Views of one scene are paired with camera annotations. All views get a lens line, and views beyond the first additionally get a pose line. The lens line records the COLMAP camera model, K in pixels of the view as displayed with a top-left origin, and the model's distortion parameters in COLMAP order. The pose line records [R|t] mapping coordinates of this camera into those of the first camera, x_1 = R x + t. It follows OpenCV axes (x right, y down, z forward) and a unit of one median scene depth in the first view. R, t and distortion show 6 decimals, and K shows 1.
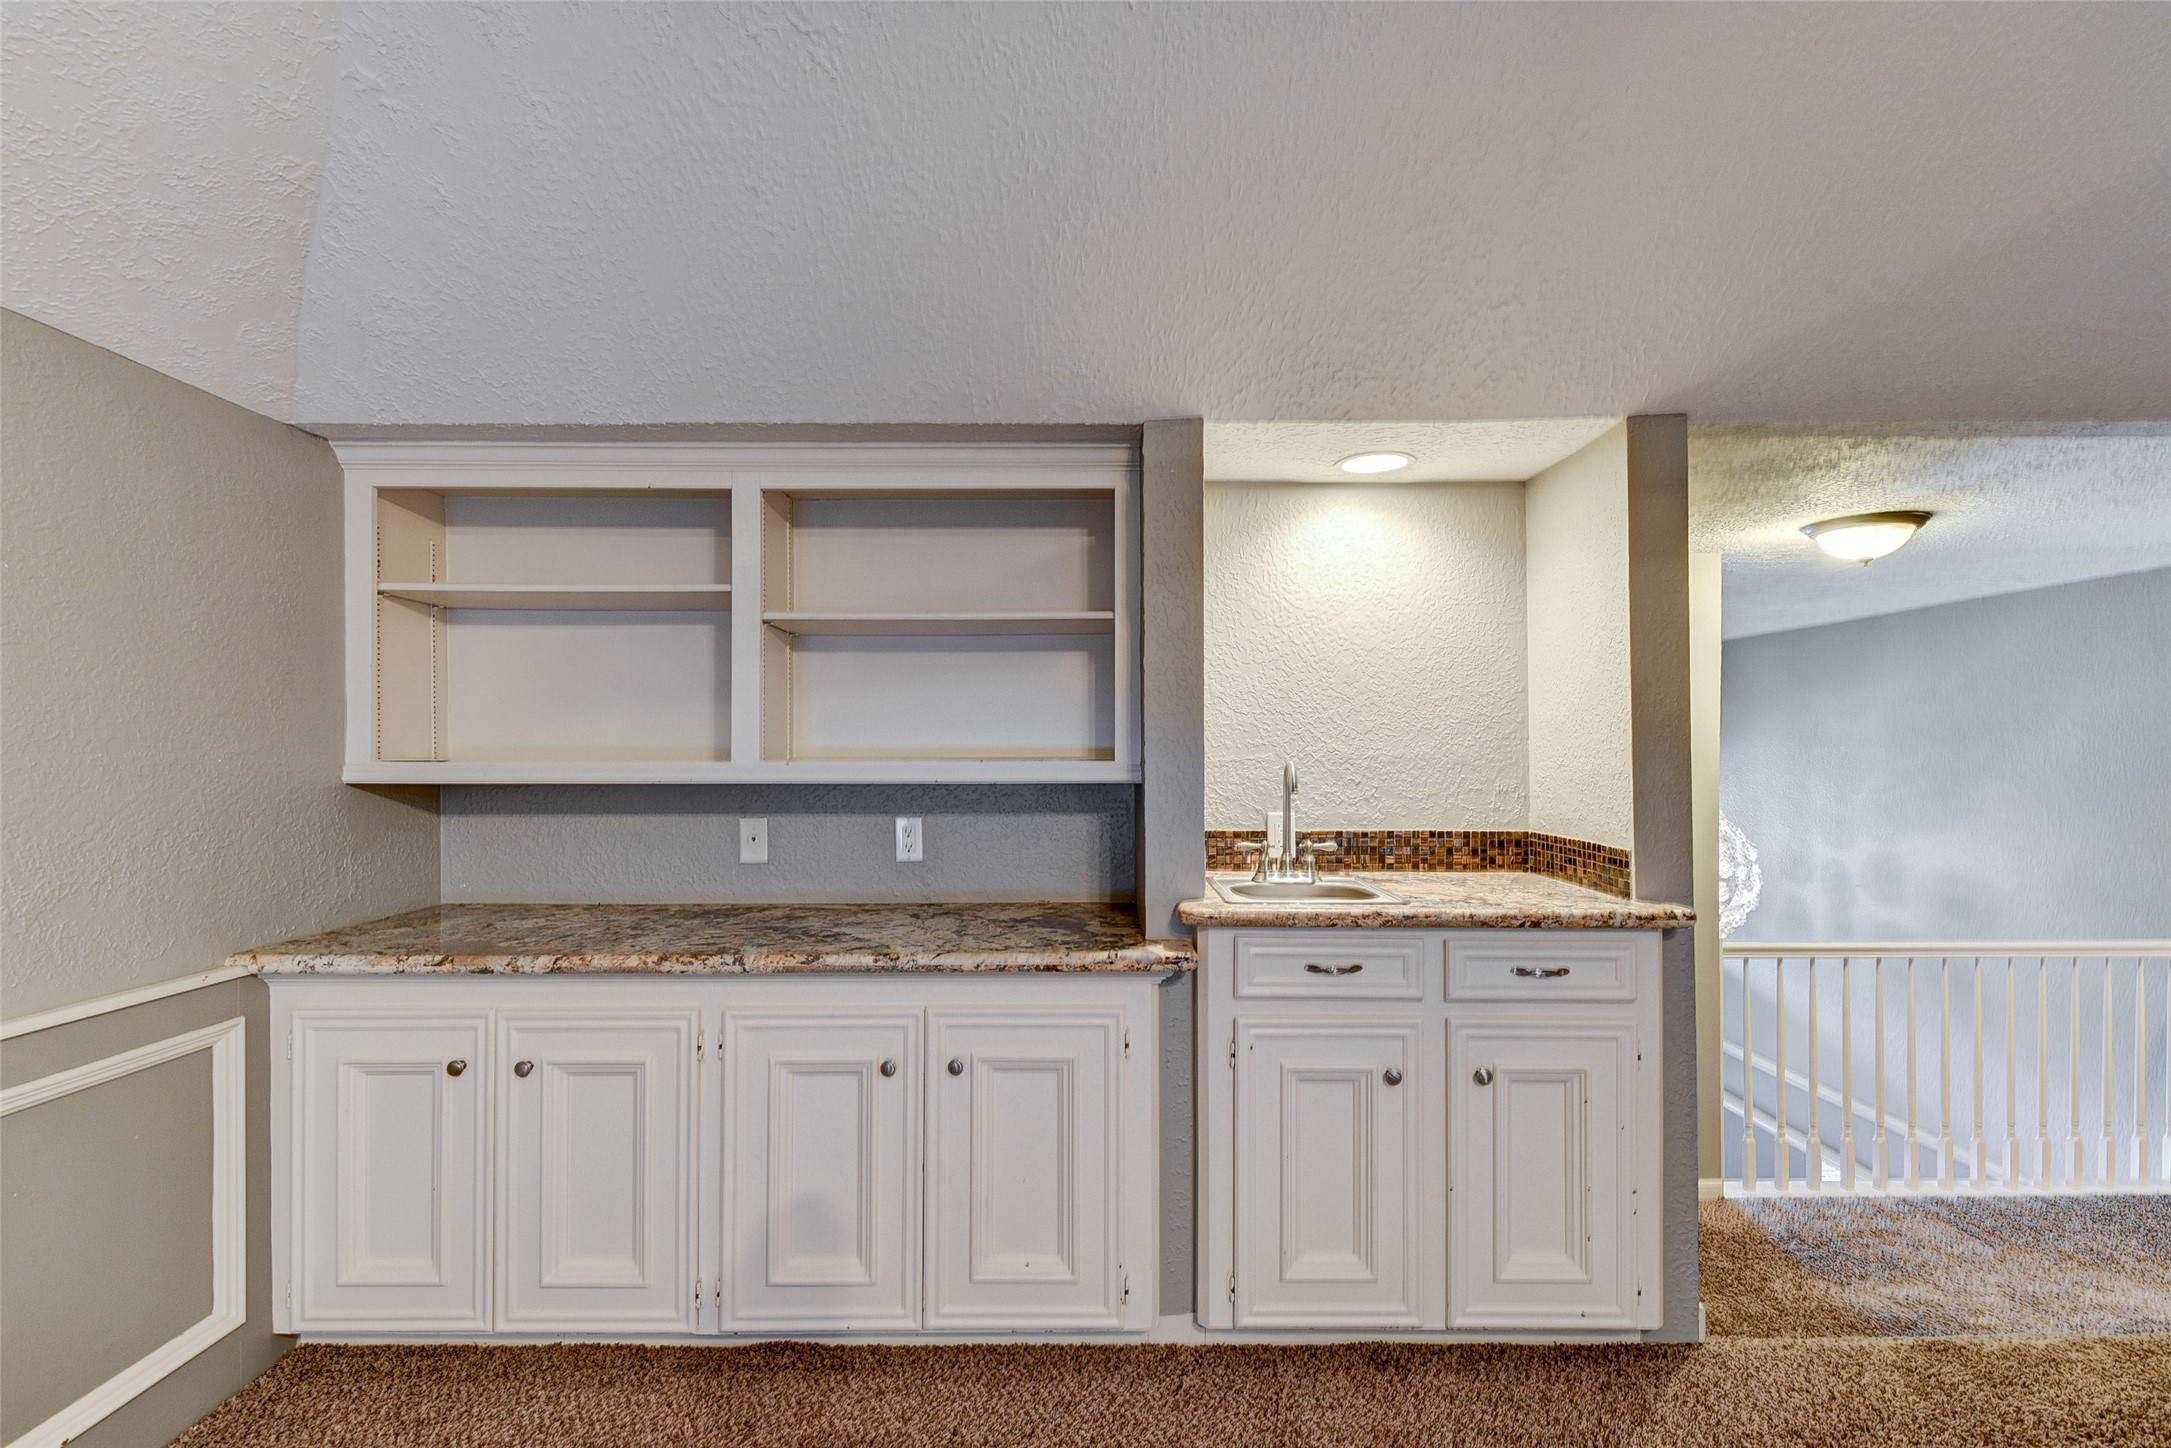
lens RADIAL K [[979.0, 0, 1086.1], [0, 979.0, 745.2], [0, 0, 1]] dist [0.005817, 0.000016]
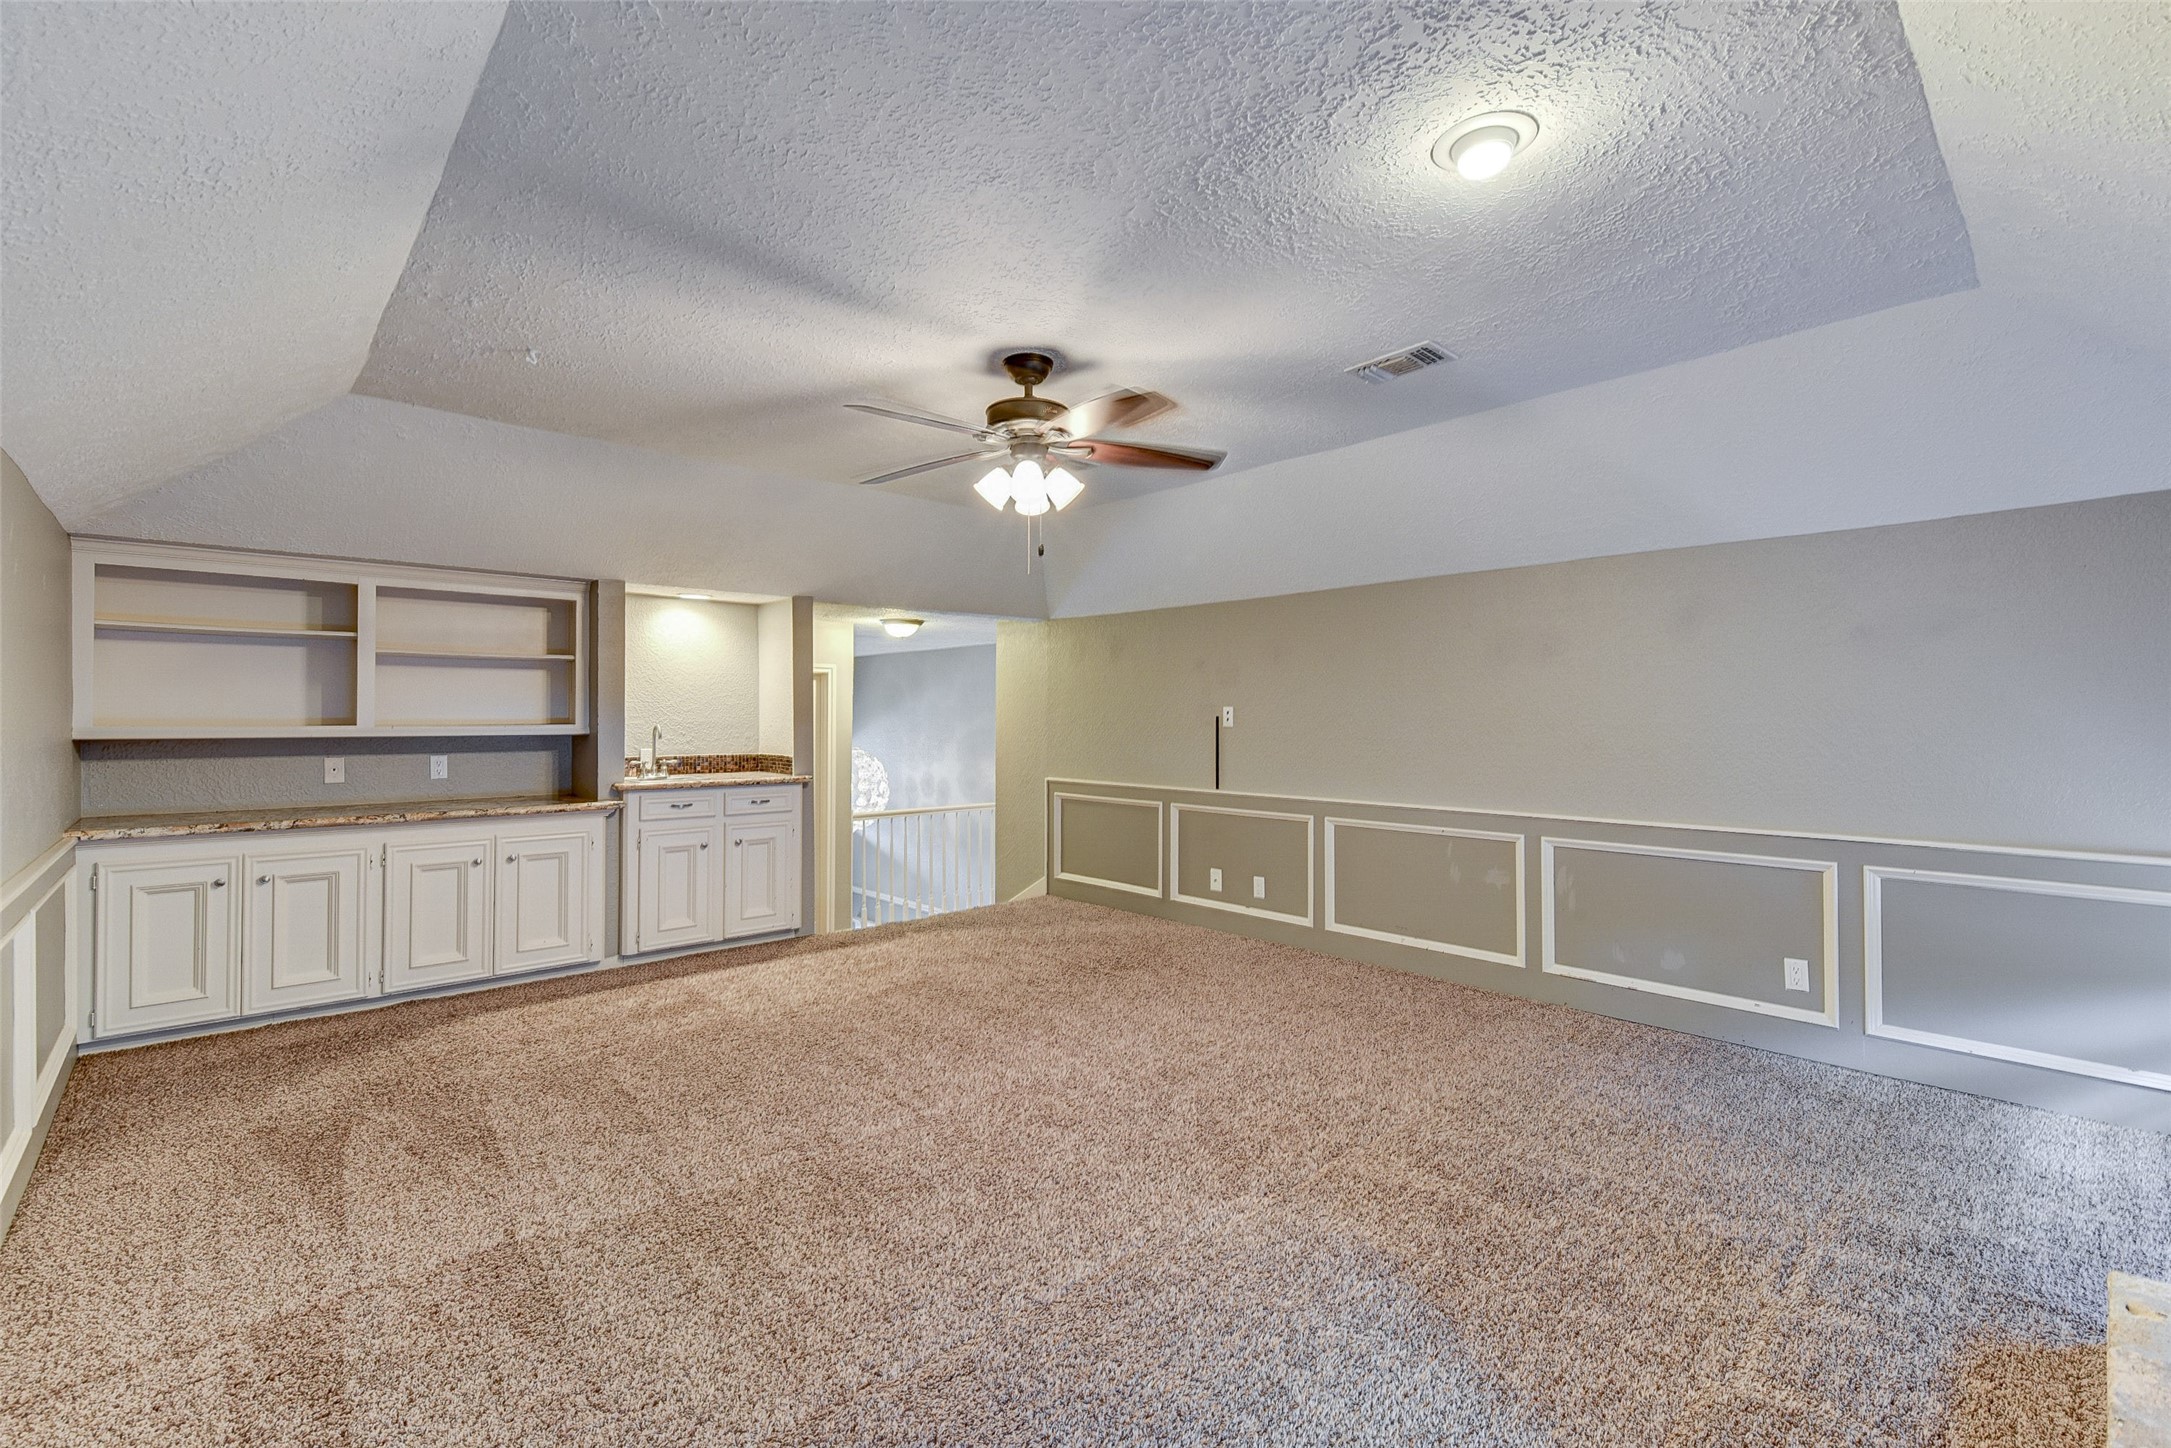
lens RADIAL K [[963.8, 0, 1073.0], [0, 963.8, 703.5], [0, 0, 1]] dist [0.007197, -0.000217]
pose [[0.753294, 0.012232, 0.657570, -0.562214], [-0.004968, 0.999904, -0.012910, -0.009214], [-0.657665, 0.006458, 0.753283, -1.386600]]
